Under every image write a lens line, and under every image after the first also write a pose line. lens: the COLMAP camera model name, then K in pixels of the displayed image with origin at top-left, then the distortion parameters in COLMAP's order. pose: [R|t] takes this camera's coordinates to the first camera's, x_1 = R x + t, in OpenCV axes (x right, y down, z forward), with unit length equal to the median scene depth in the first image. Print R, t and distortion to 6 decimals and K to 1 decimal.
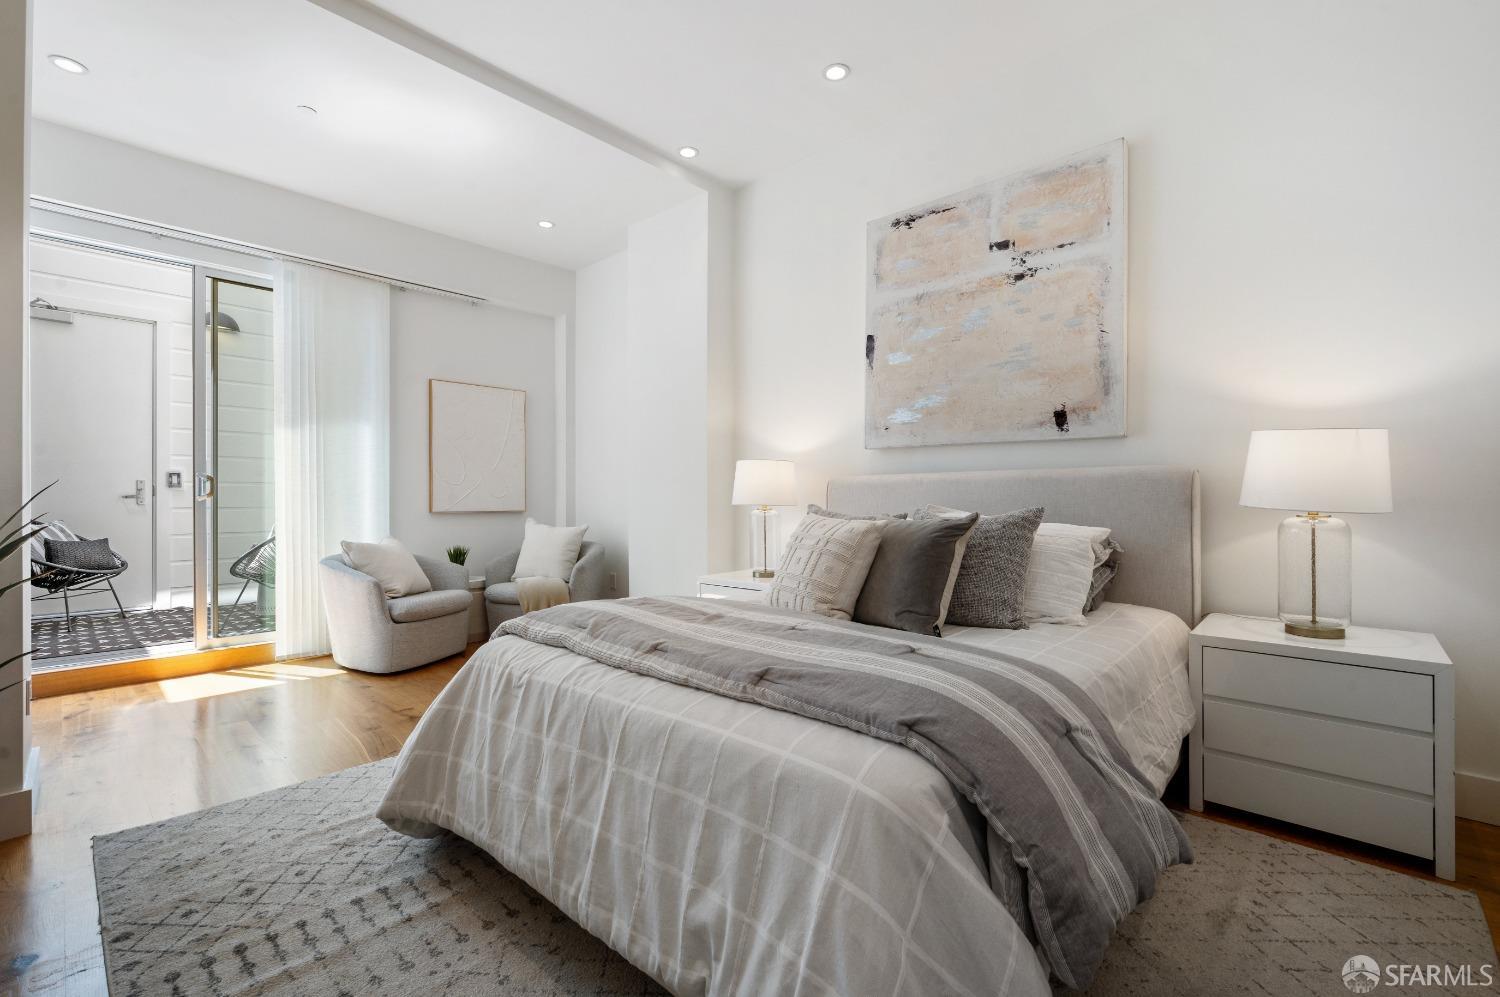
lens RADIAL K [[645.8, 0, 751.3], [0, 645.8, 494.8], [0, 0, 1]] dist [-0.001845, 0.000132]
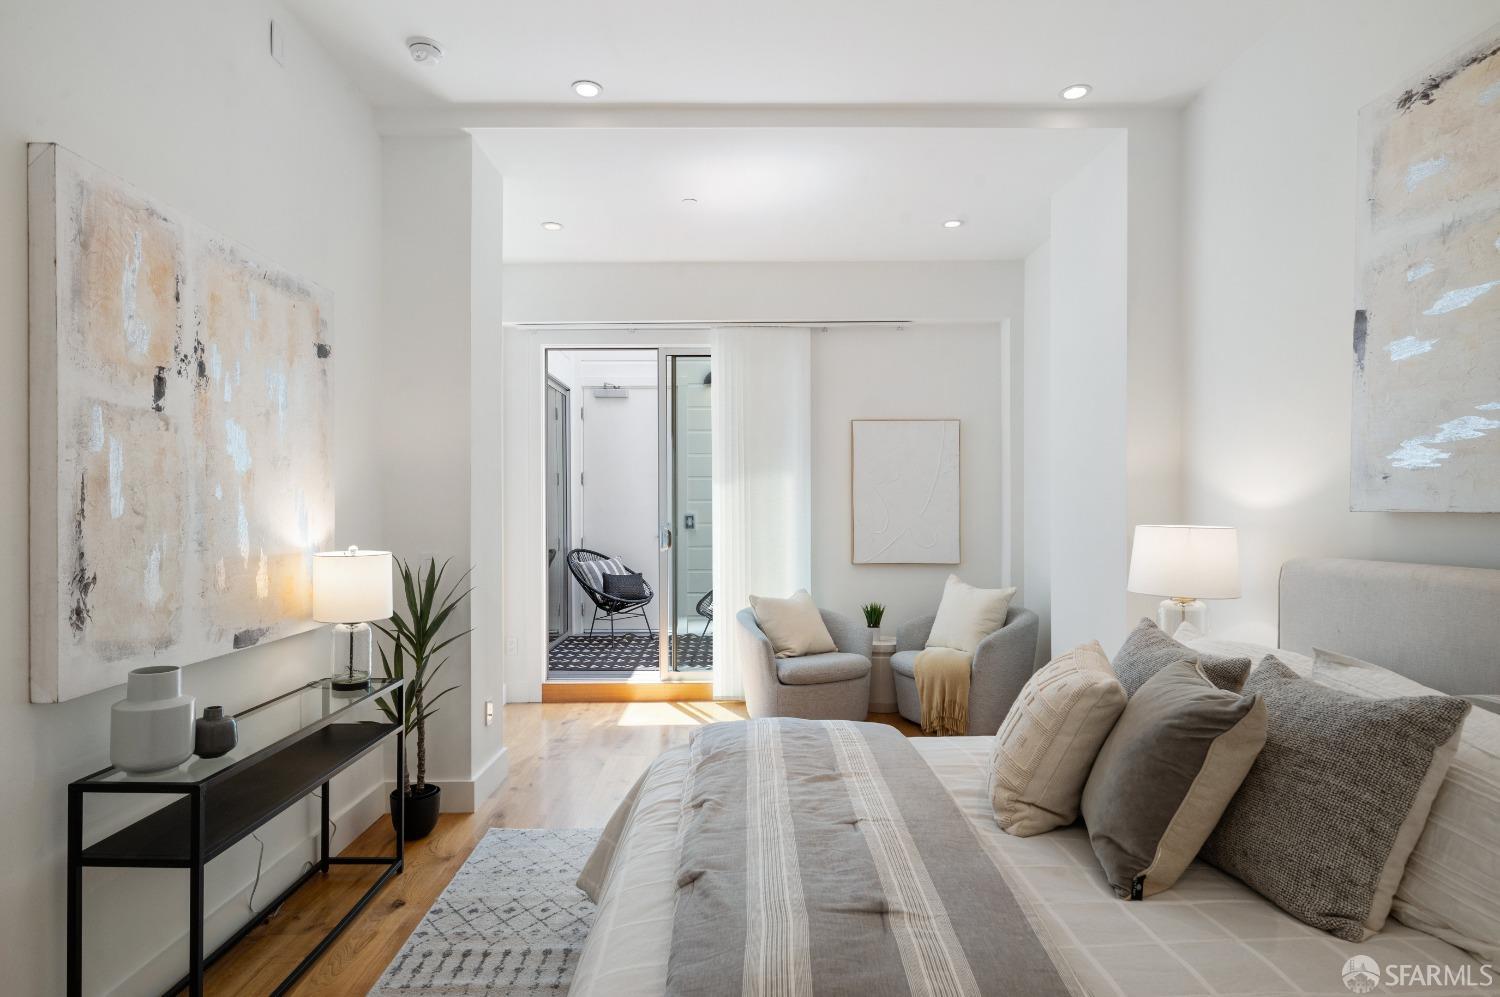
lens RADIAL K [[805.1, 0, 747.3], [0, 805.1, 507.7], [0, 0, 1]] dist [-0.006558, 0.002938]
pose [[0.690543, -0.001876, -0.723289, 0.290086], [0.008400, 0.999950, 0.005427, -0.074658], [0.723243, -0.009823, 0.690524, 0.112227]]
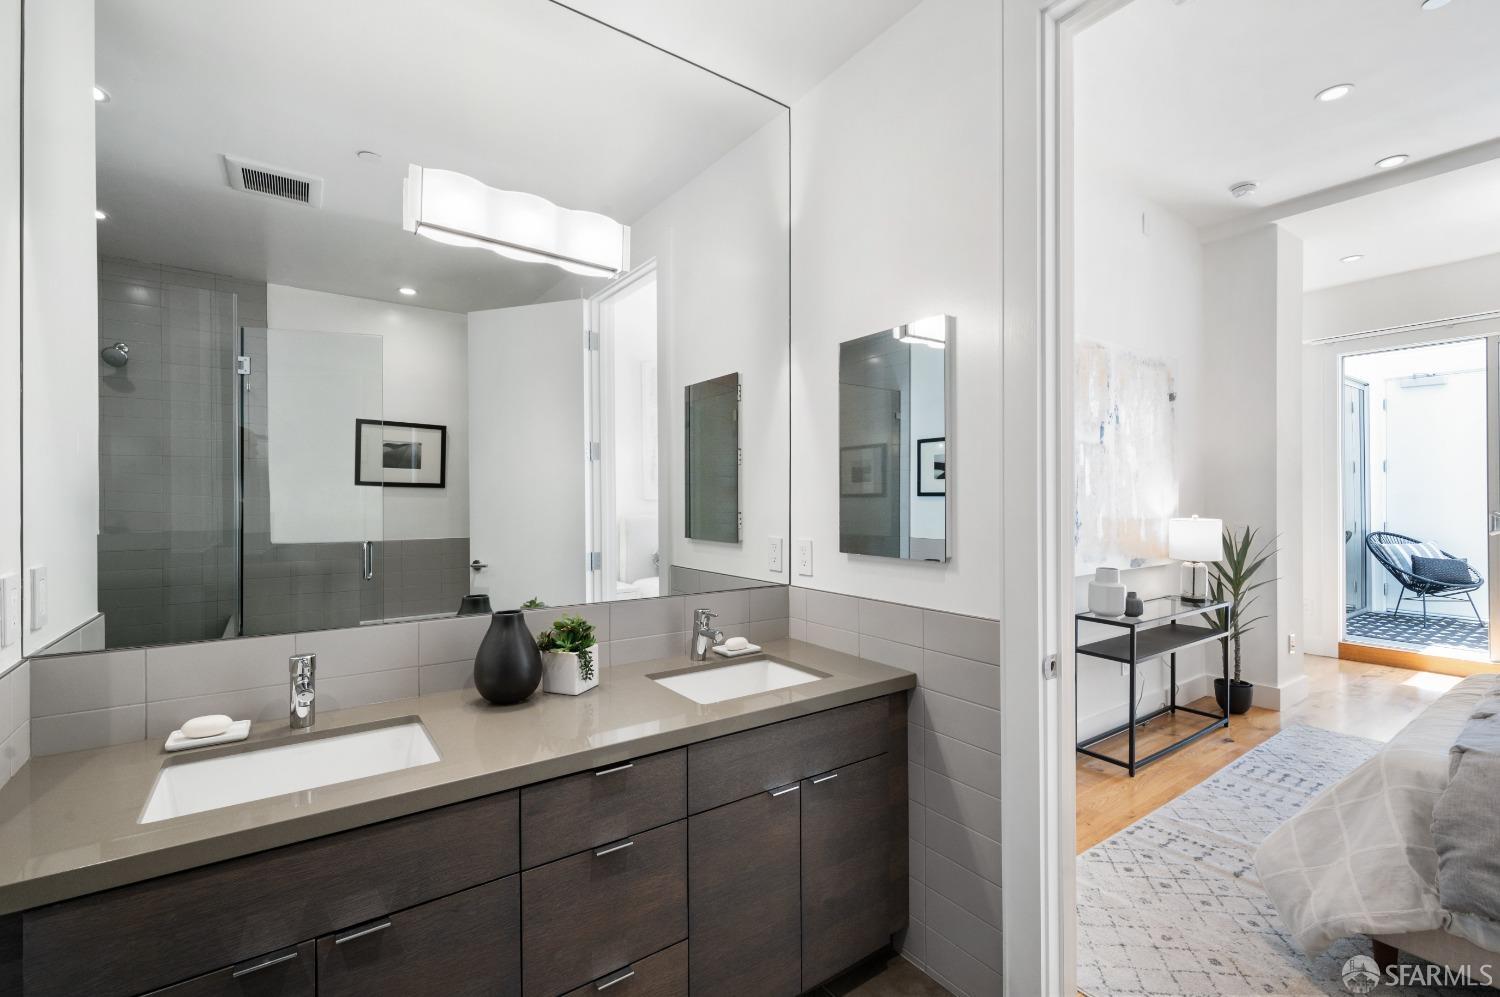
lens RADIAL K [[659.8, 0, 750.8], [0, 659.8, 496.4], [0, 0, 1]] dist [0.004245, 0.000071]
pose [[-0.200366, -0.001956, -0.979719, 0.600650], [0.009552, 0.999947, -0.003950, -0.068962], [0.979675, -0.010149, -0.200336, -0.087131]]
